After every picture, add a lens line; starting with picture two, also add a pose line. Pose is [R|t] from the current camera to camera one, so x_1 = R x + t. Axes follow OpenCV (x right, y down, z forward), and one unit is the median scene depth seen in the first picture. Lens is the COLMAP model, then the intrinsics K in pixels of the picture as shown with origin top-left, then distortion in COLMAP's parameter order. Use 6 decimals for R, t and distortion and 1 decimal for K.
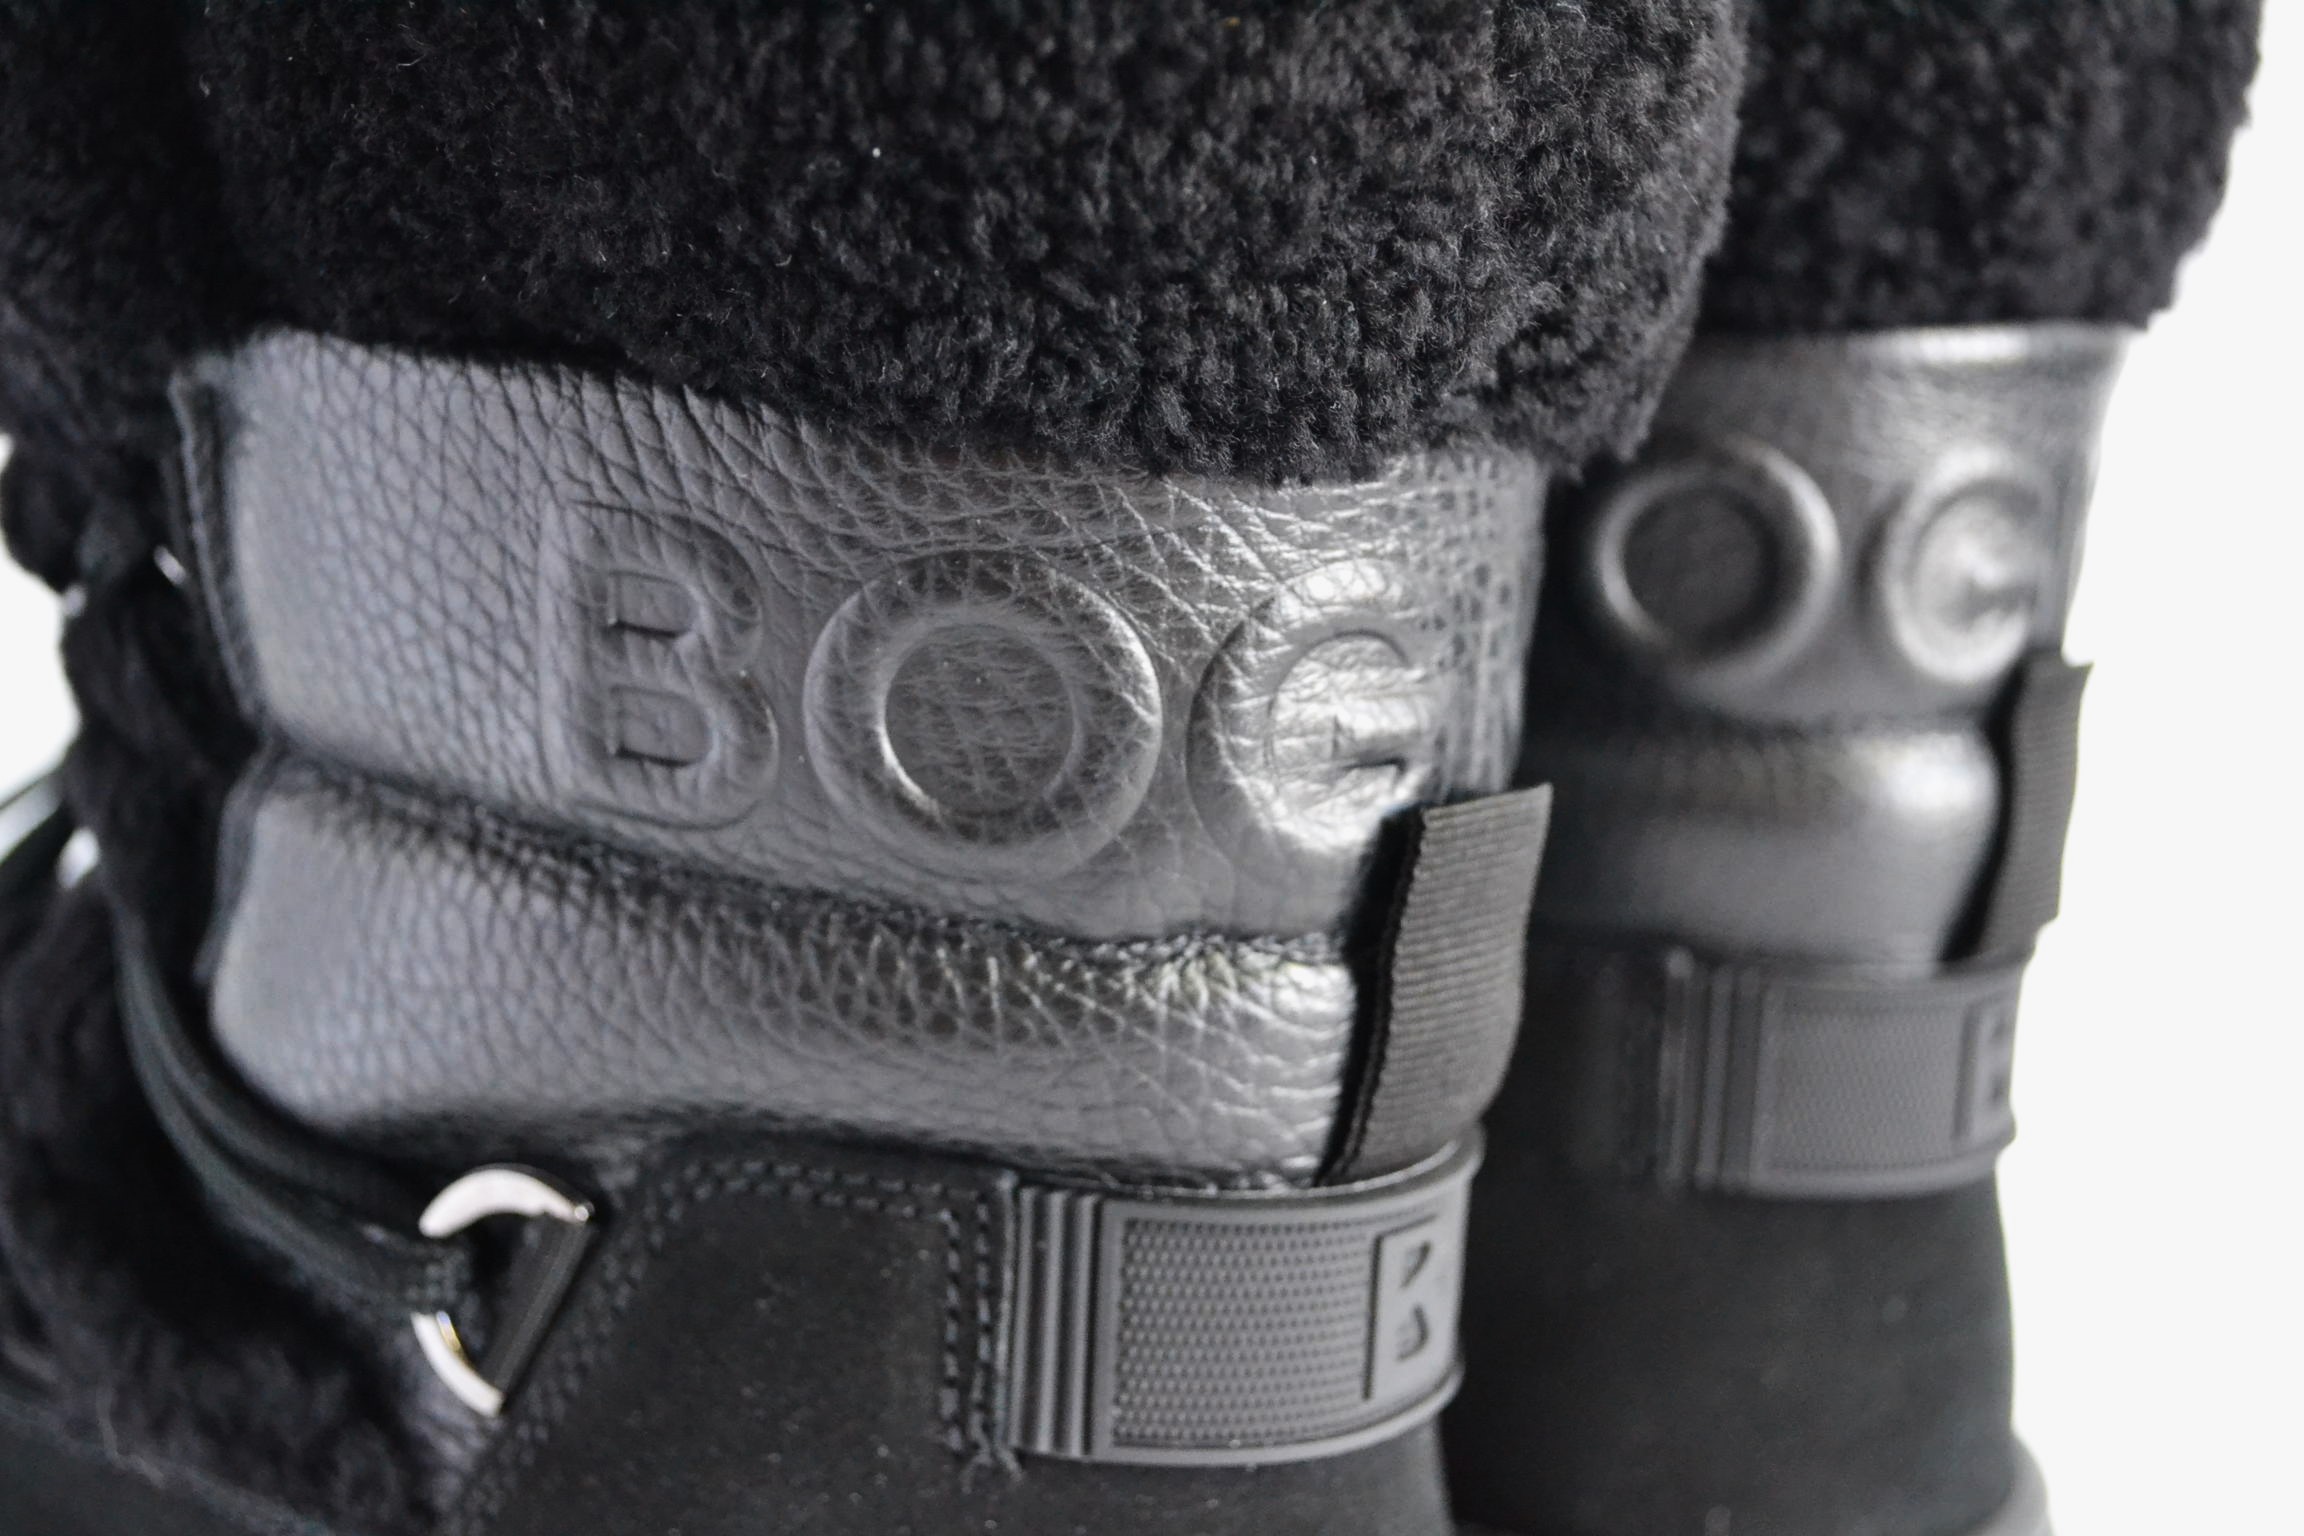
lens RADIAL K [[3334.9, 0, 1149.8], [0, 3334.9, 773.9], [0, 0, 1]] dist [-0.079869, 0.000000]
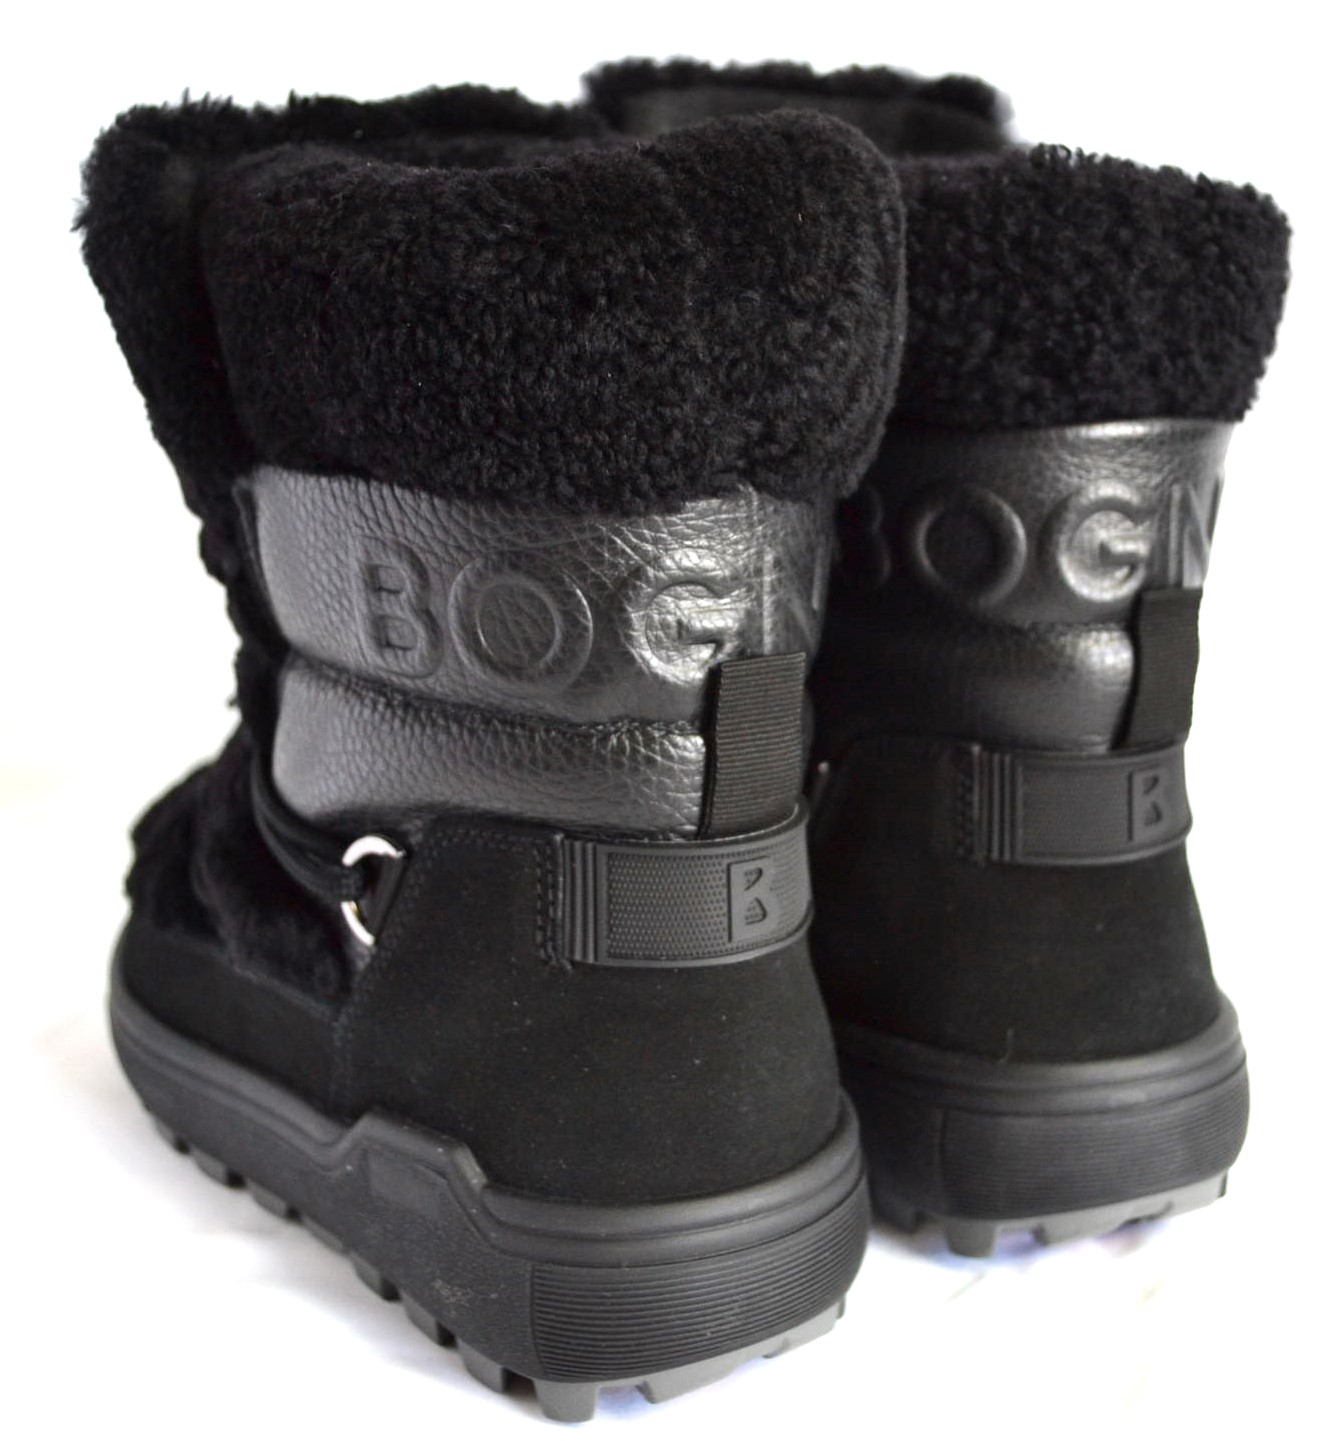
lens RADIAL K [[2150.6, 0, 671.5], [0, 2150.6, 721.0], [0, 0, 1]] dist [-0.161614, 0.000000]
pose [[0.960214, -0.009560, -0.279102, 0.431082], [0.011528, 0.999919, 0.005408, 0.039589], [0.279028, -0.008410, 0.960246, -0.349224]]
